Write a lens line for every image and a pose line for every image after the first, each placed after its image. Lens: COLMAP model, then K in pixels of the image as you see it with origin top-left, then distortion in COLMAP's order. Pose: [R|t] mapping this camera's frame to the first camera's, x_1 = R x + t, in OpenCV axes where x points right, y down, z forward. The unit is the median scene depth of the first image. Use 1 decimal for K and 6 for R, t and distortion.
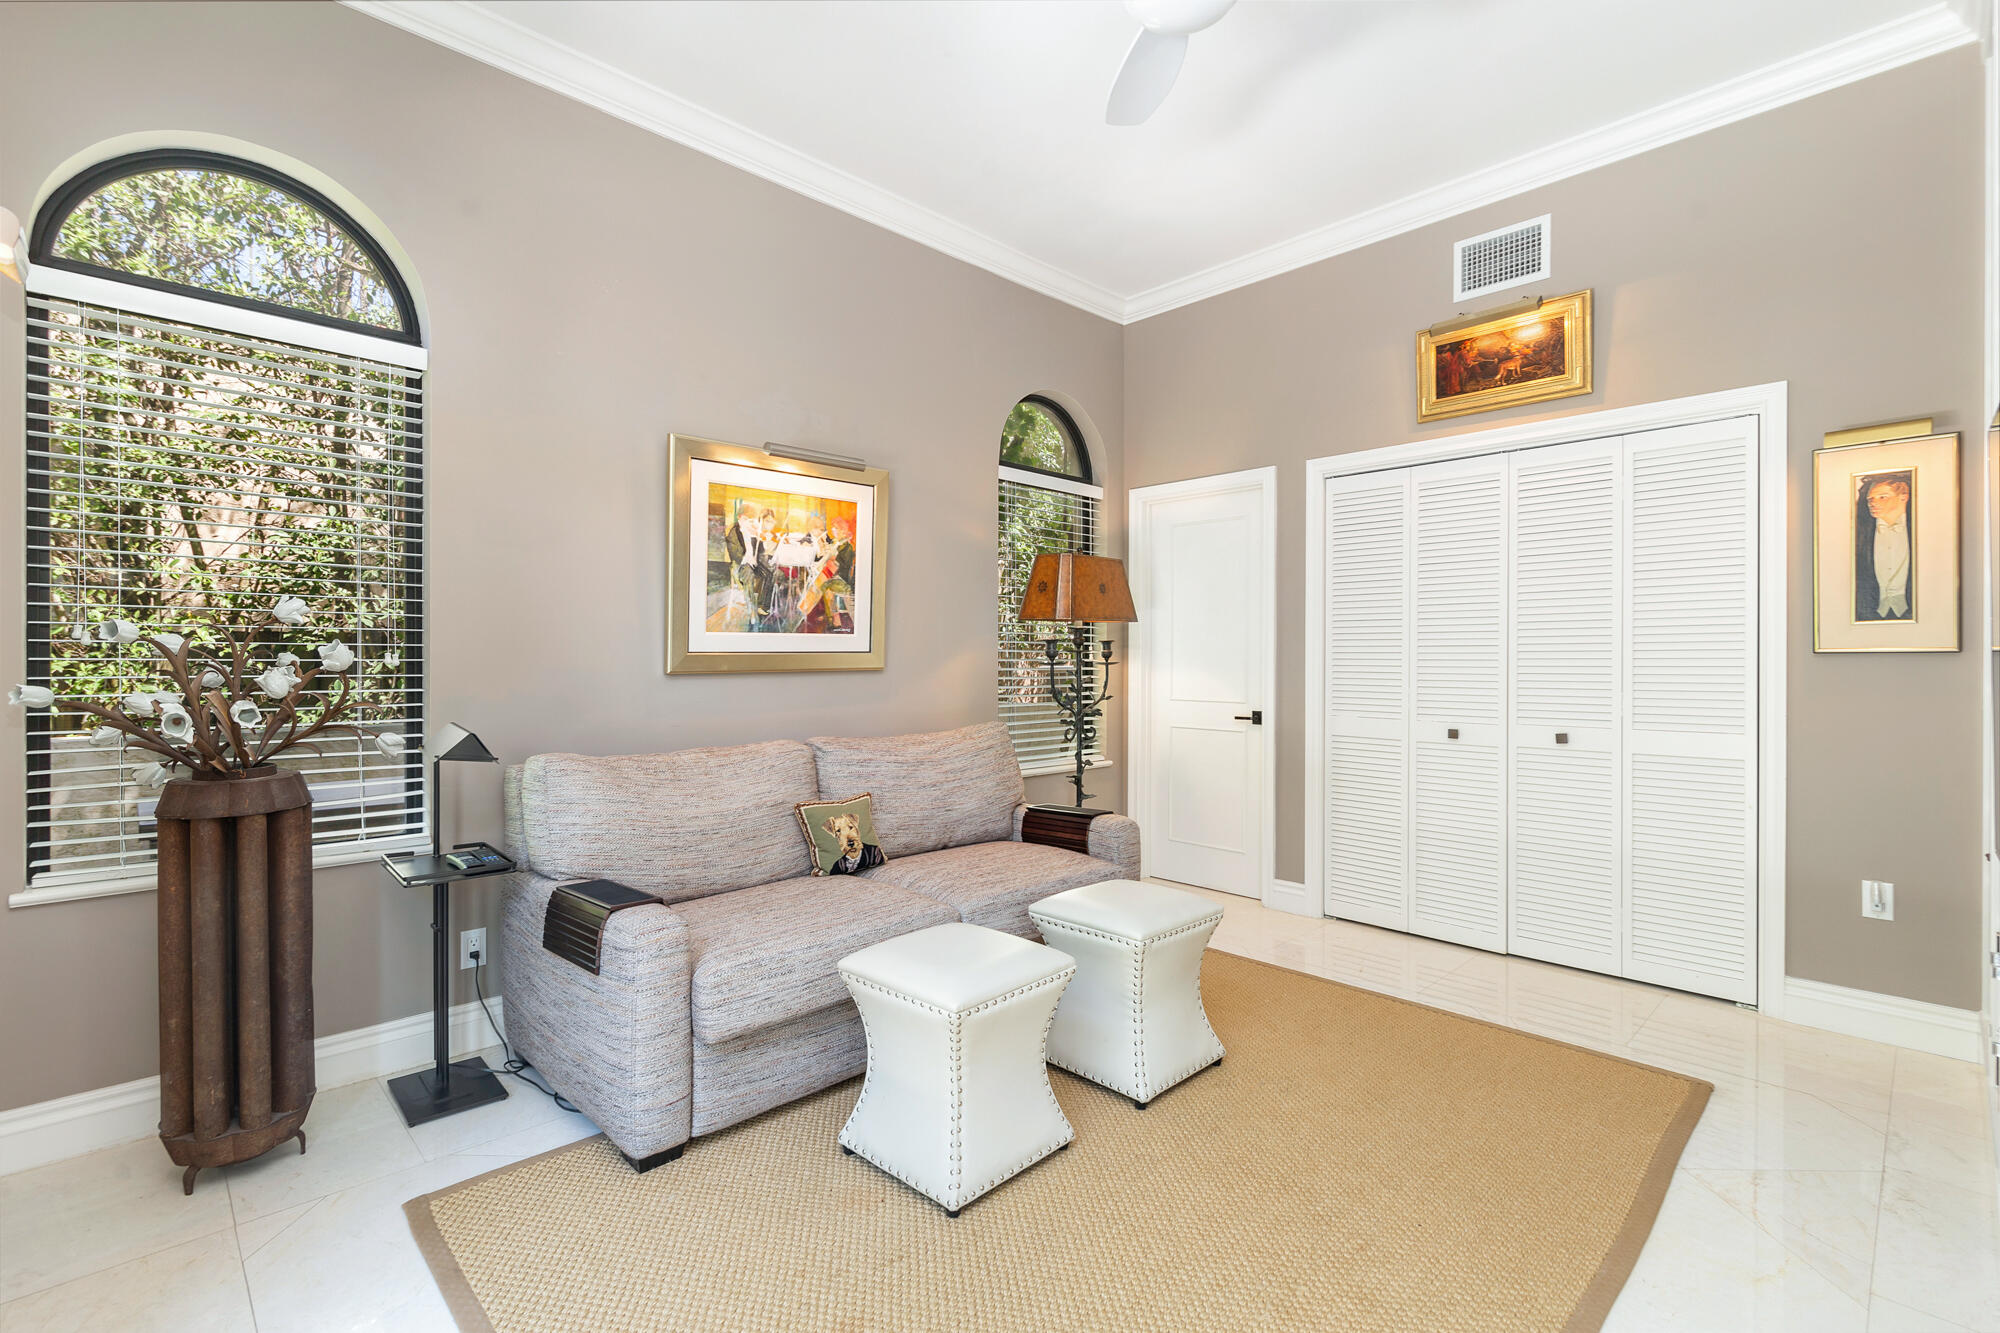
lens RADIAL K [[913.4, 0, 997.6], [0, 913.4, 669.5], [0, 0, 1]] dist [-0.000824, 0.000426]
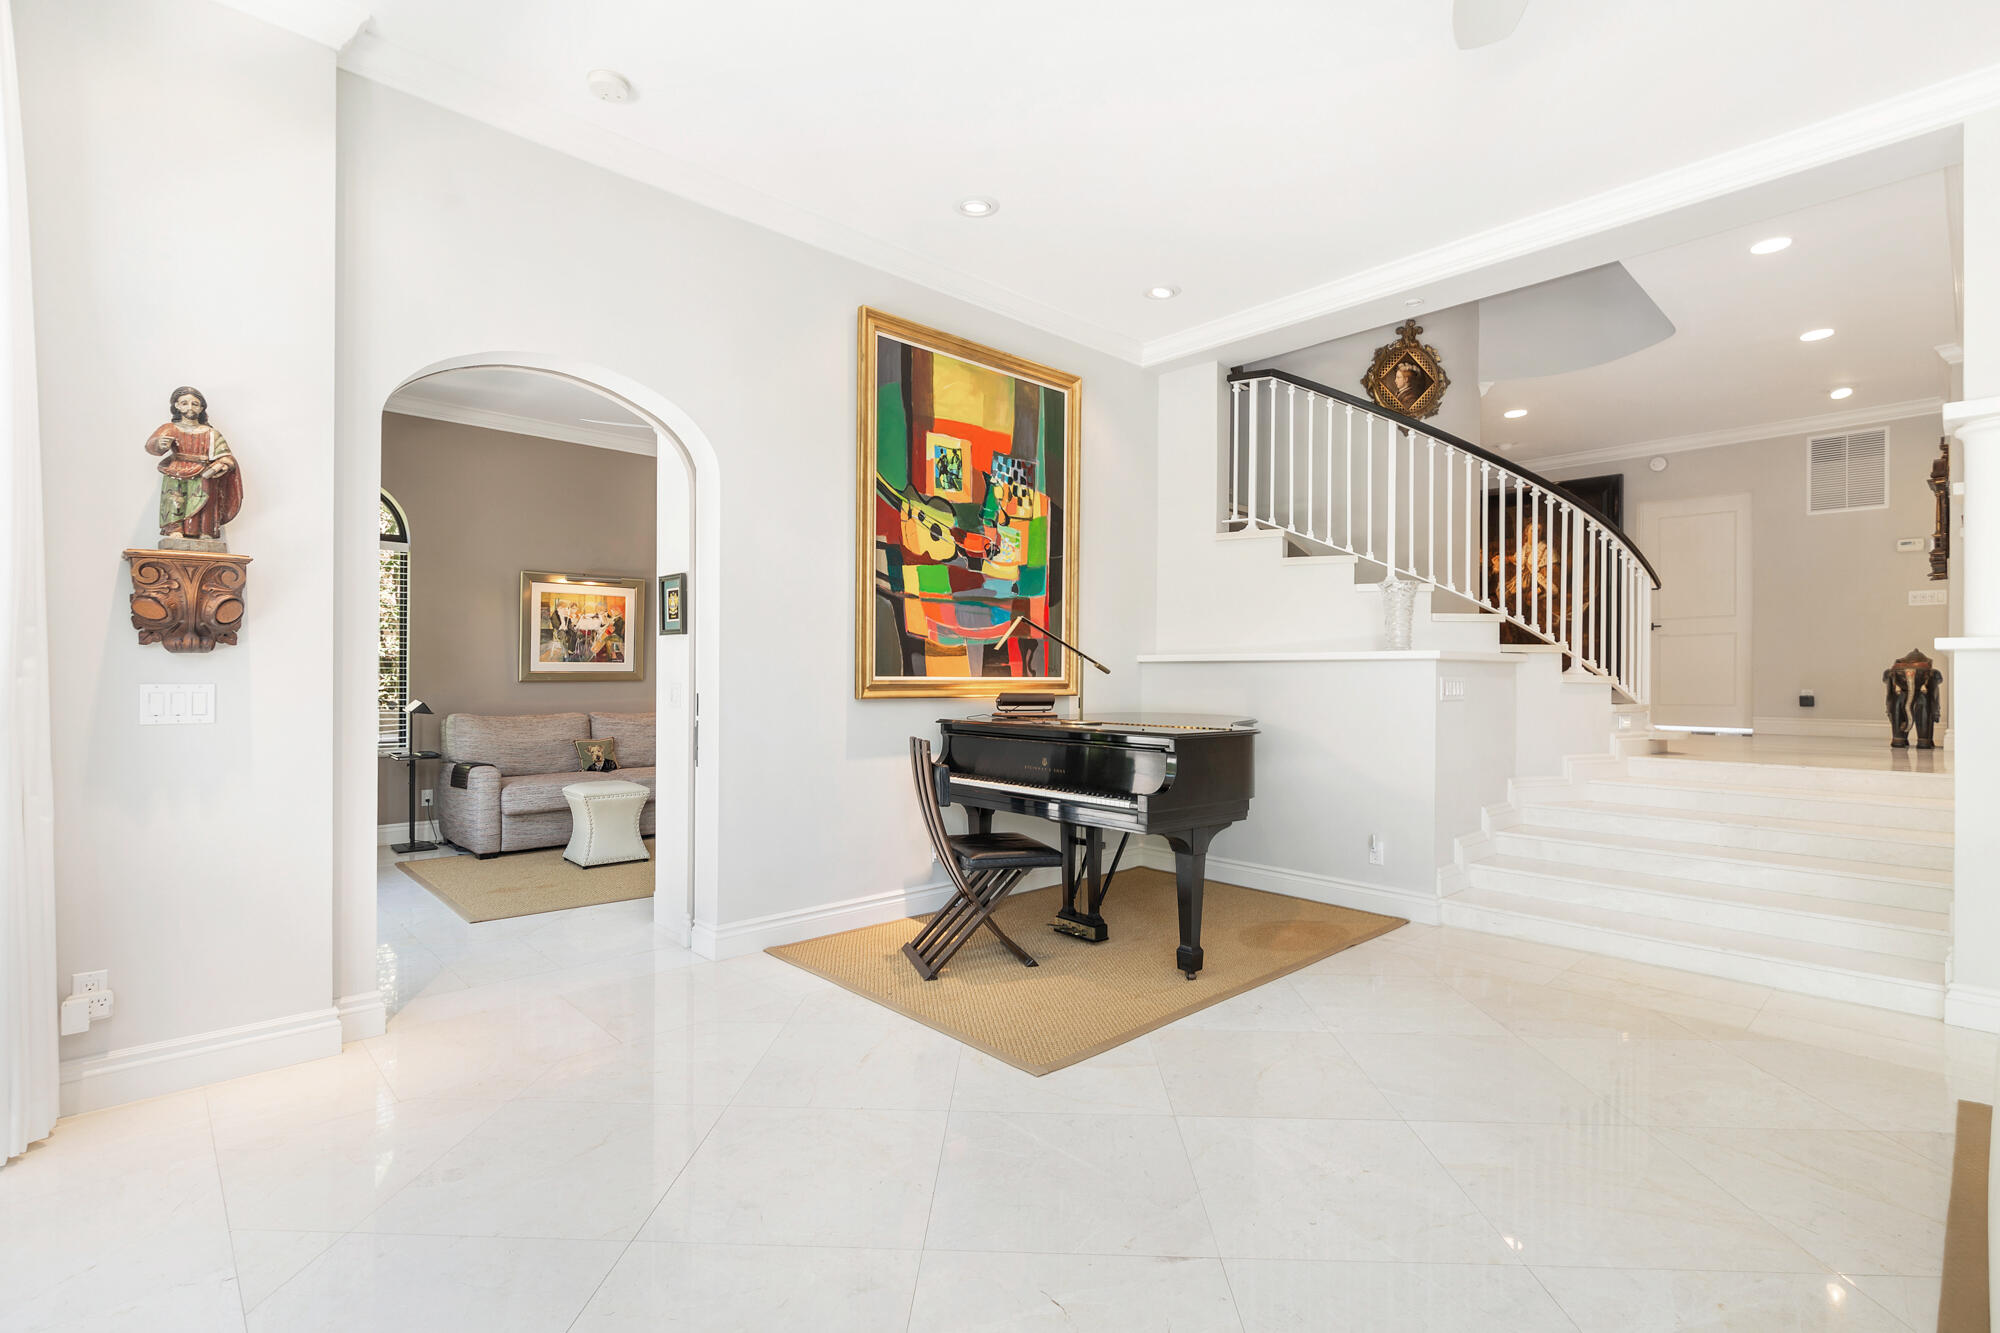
lens RADIAL K [[928.1, 0, 999.4], [0, 928.1, 678.0], [0, 0, 1]] dist [-0.000585, 0.000000]
pose [[0.999938, 0.003647, -0.010508, 0.776452], [-0.003759, 0.999935, -0.010727, 0.015419], [0.010468, 0.010766, 0.999887, -1.155904]]
